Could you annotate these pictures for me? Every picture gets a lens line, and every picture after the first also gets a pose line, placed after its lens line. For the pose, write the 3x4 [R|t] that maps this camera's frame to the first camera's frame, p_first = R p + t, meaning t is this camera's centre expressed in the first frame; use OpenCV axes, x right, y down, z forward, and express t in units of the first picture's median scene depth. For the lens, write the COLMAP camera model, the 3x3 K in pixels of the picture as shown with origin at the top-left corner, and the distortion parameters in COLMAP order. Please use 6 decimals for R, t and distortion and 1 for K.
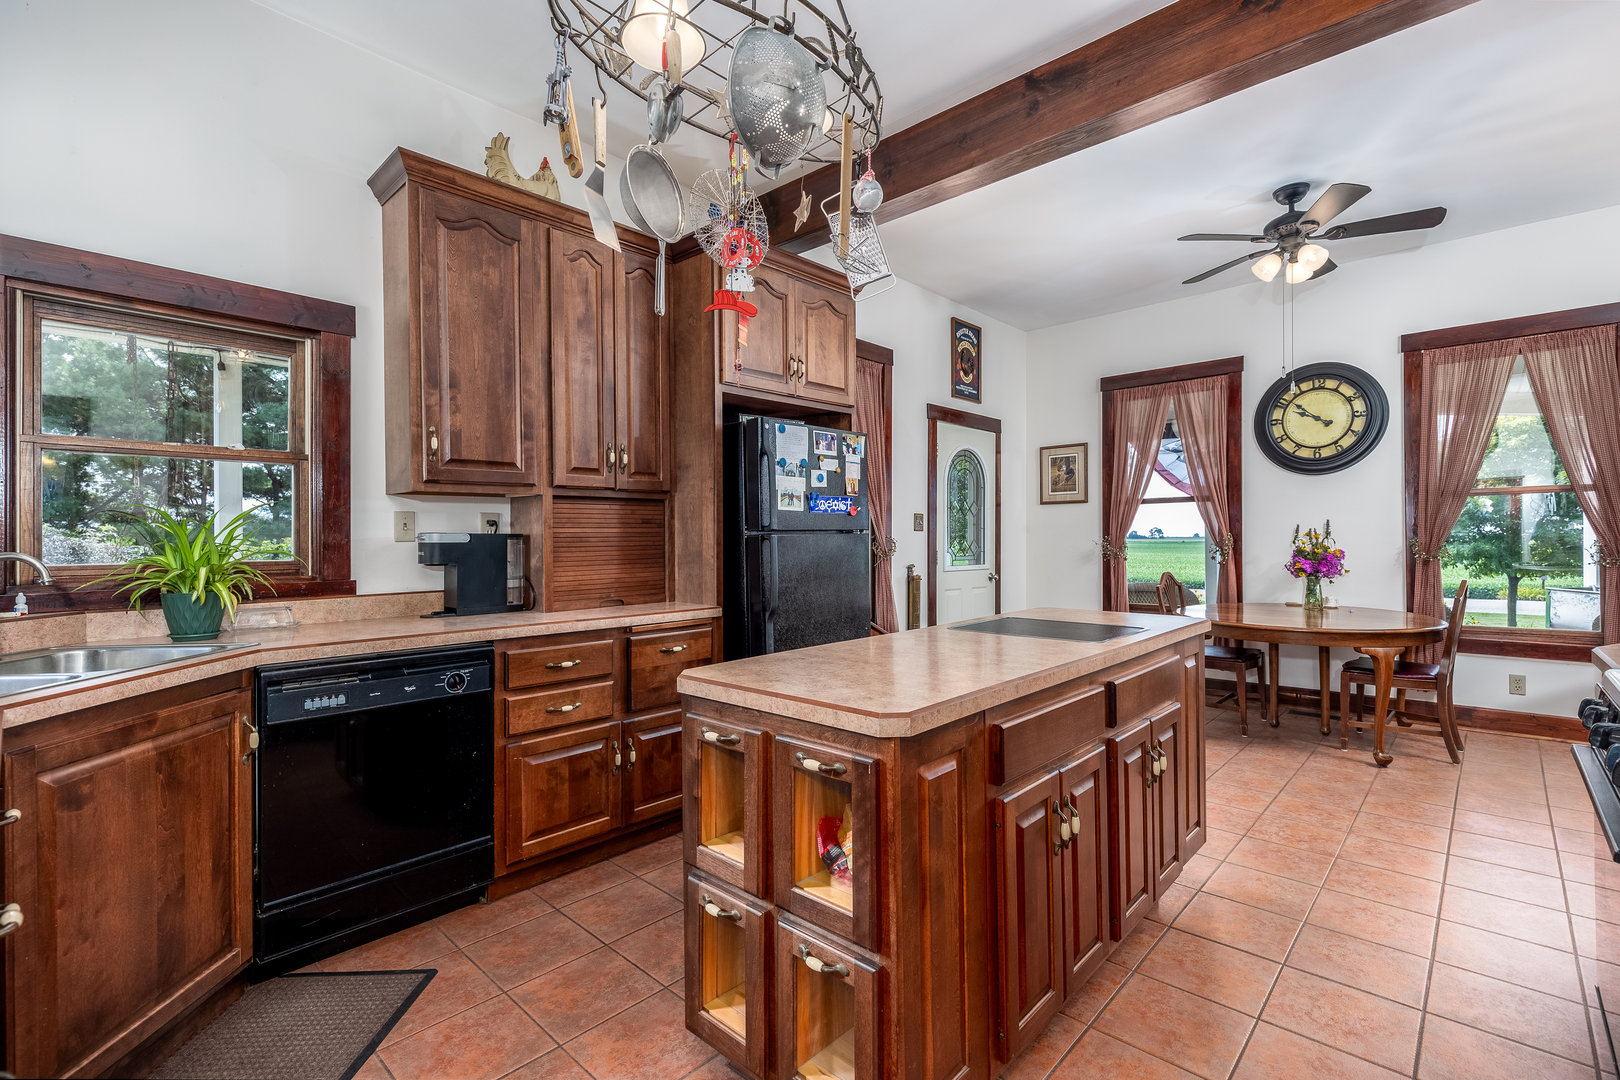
lens RADIAL K [[737.9, 0, 814.9], [0, 737.9, 536.7], [0, 0, 1]] dist [-0.016337, -0.000231]
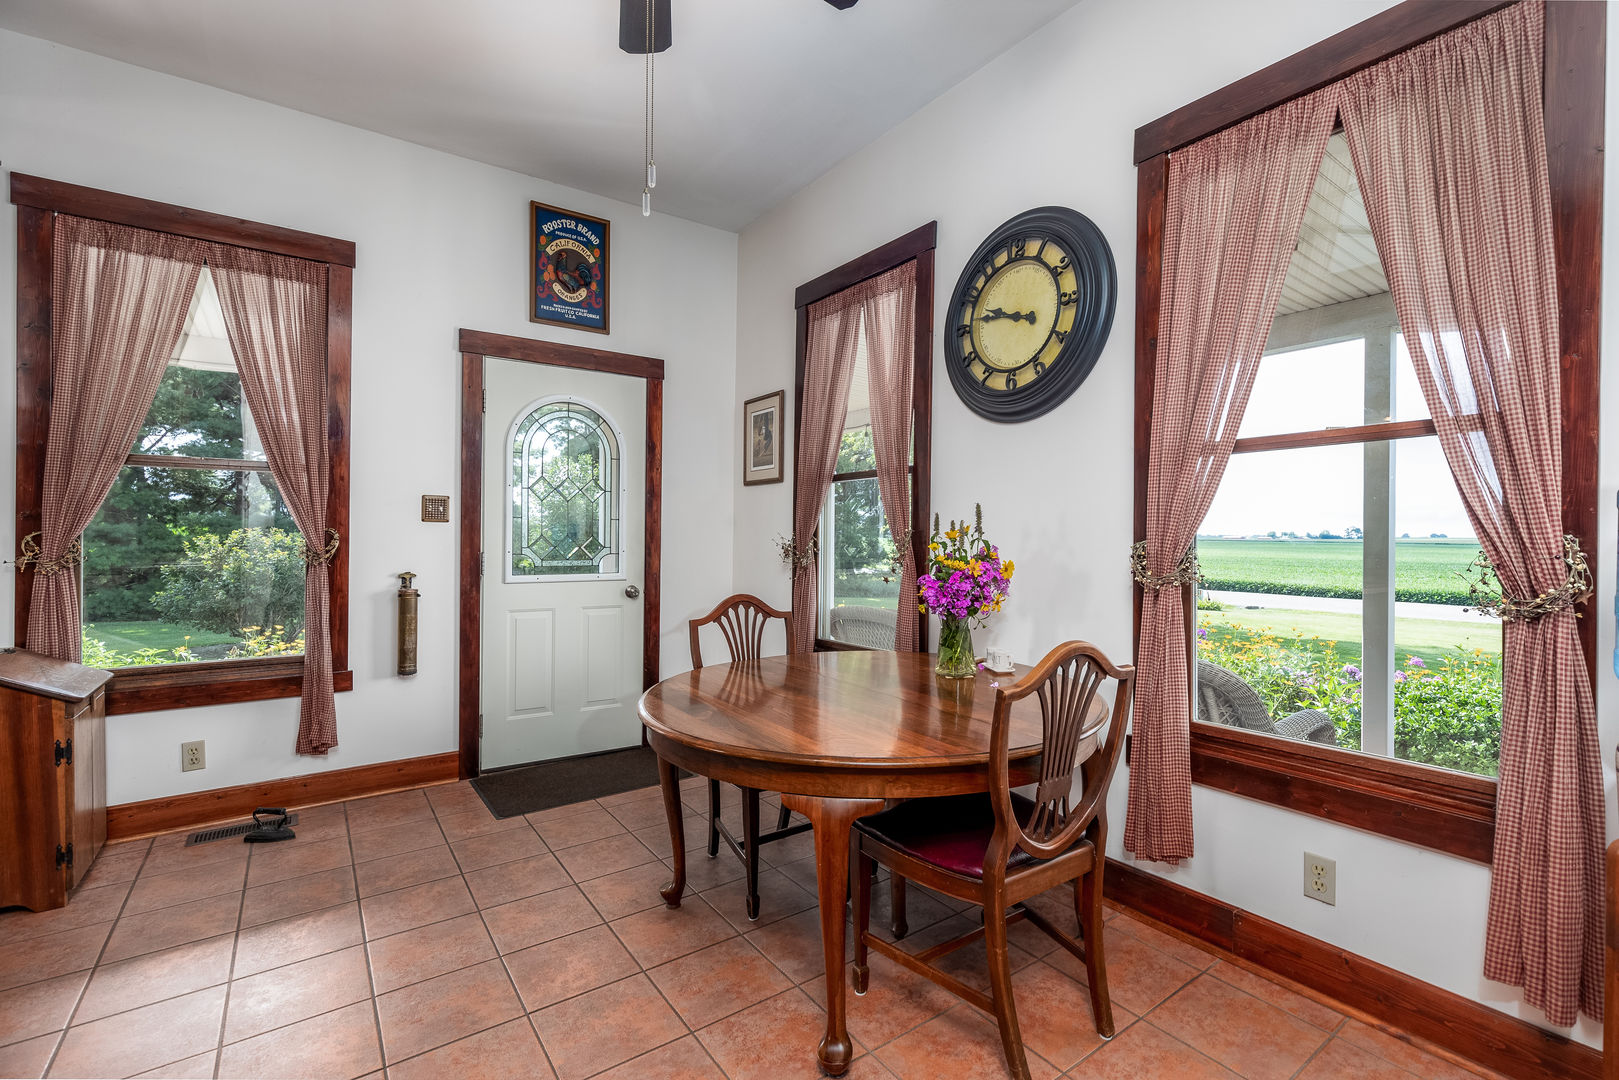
lens RADIAL K [[737.4, 0, 805.0], [0, 737.4, 536.5], [0, 0, 1]] dist [-0.016337, -0.000231]
pose [[0.984093, 0.011119, -0.177306, 0.578398], [-0.008915, 0.999873, 0.013220, -0.006931], [0.177430, -0.011429, 0.984067, 0.407962]]
